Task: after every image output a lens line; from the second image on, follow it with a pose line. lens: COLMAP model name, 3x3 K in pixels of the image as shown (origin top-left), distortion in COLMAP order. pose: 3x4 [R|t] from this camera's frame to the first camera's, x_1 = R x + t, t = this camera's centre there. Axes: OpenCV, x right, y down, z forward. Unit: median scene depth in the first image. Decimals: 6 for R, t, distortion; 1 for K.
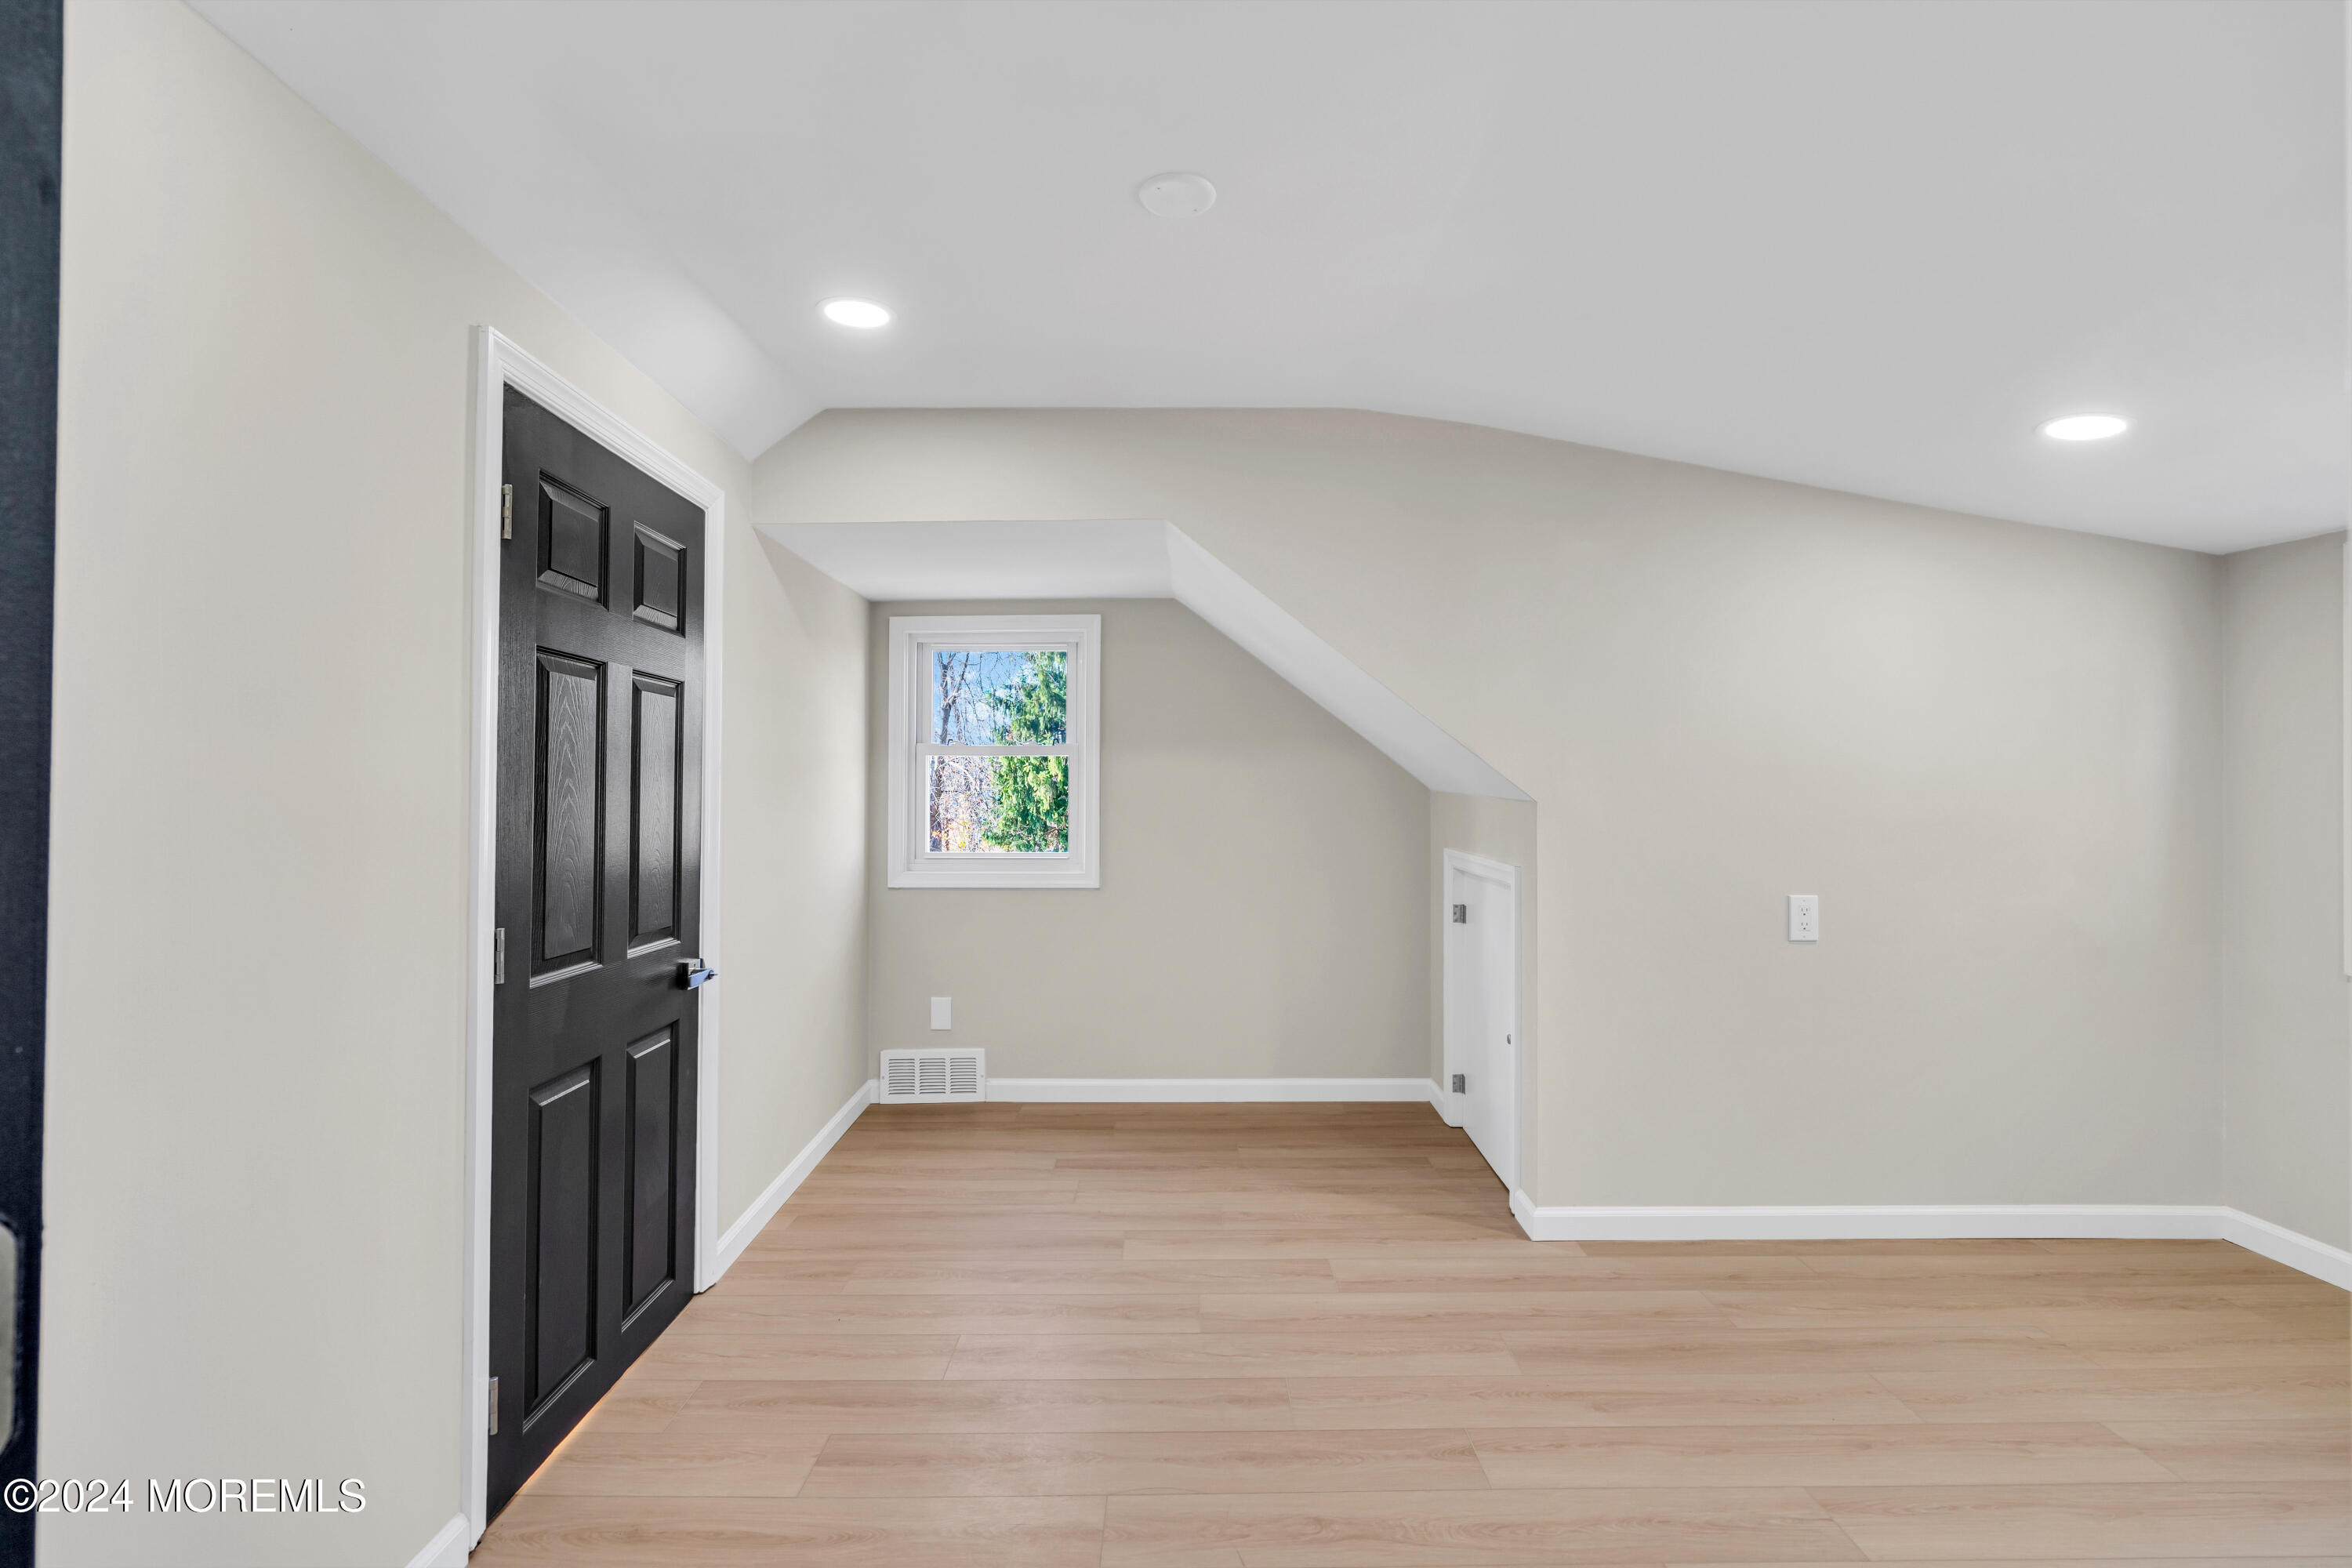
lens RADIAL K [[1067.5, 0, 1174.1], [0, 1067.5, 788.5], [0, 0, 1]] dist [-0.006259, 0.001684]
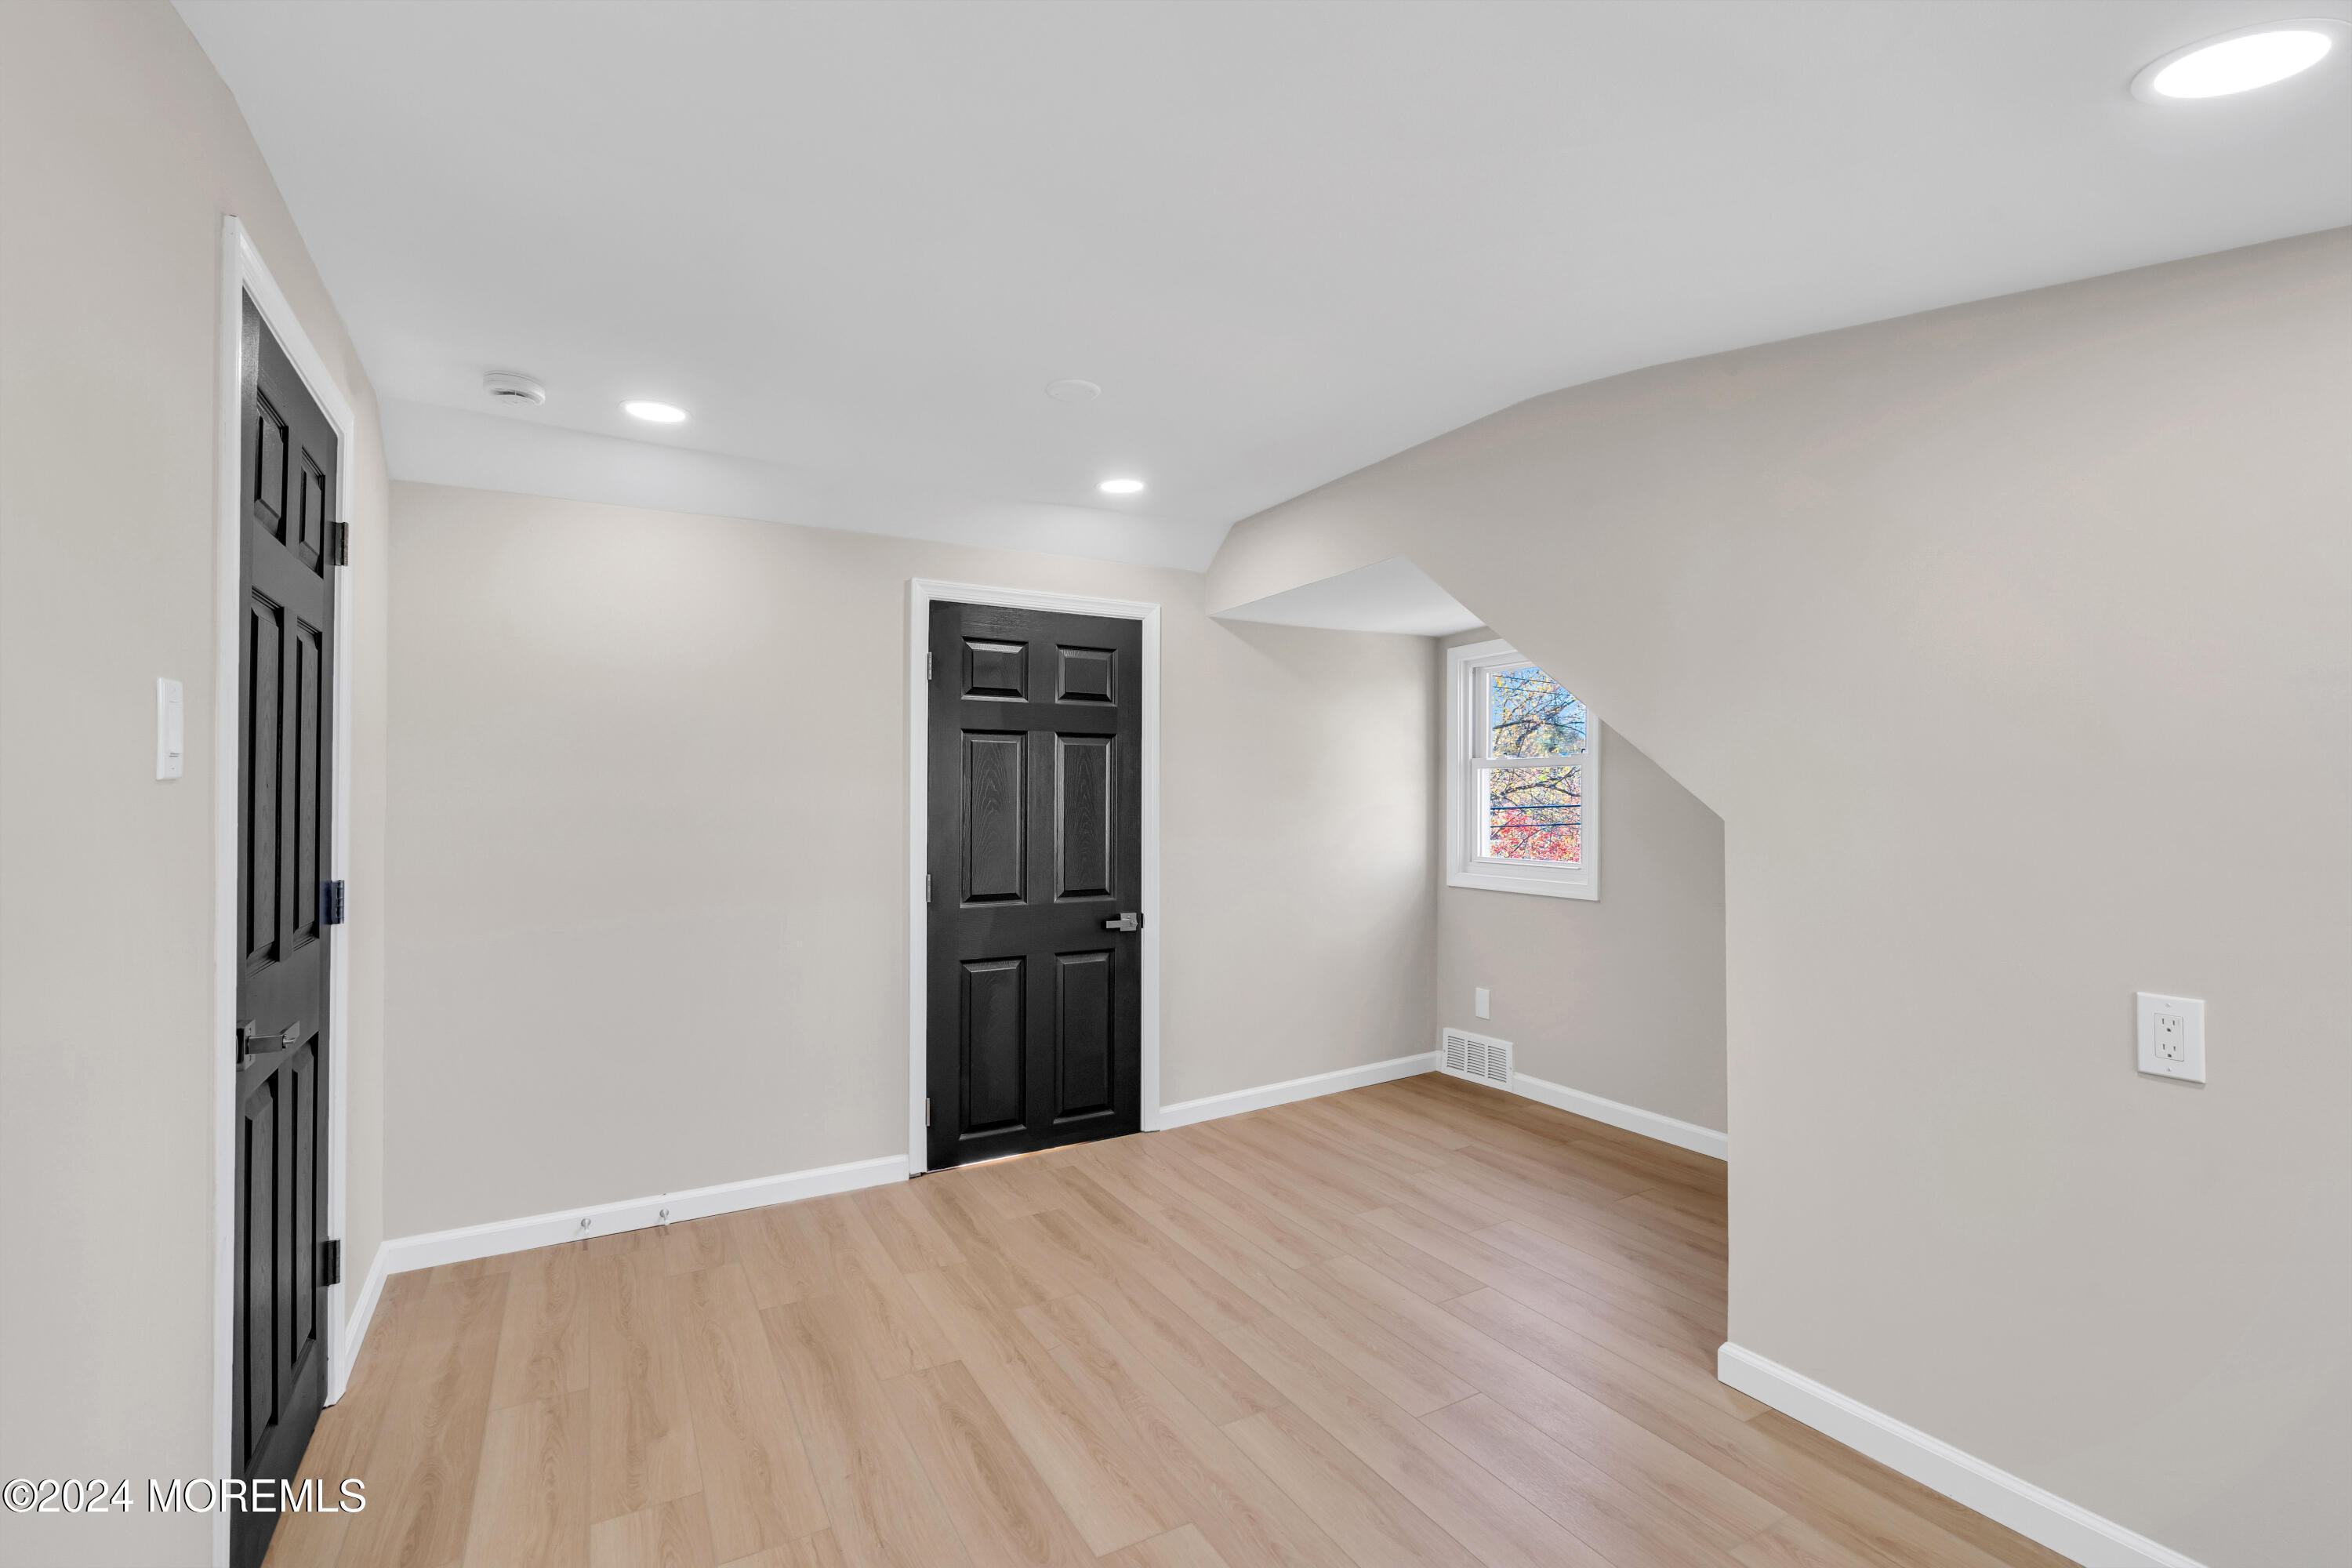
lens RADIAL K [[1067.5, 0, 1179.0], [0, 1067.5, 783.4], [0, 0, 1]] dist [-0.006259, 0.001684]
pose [[0.482583, -0.011941, -0.875769, 0.737974], [0.006759, 0.999928, -0.009910, -0.008612], [0.875824, -0.001137, 0.482629, 0.241830]]
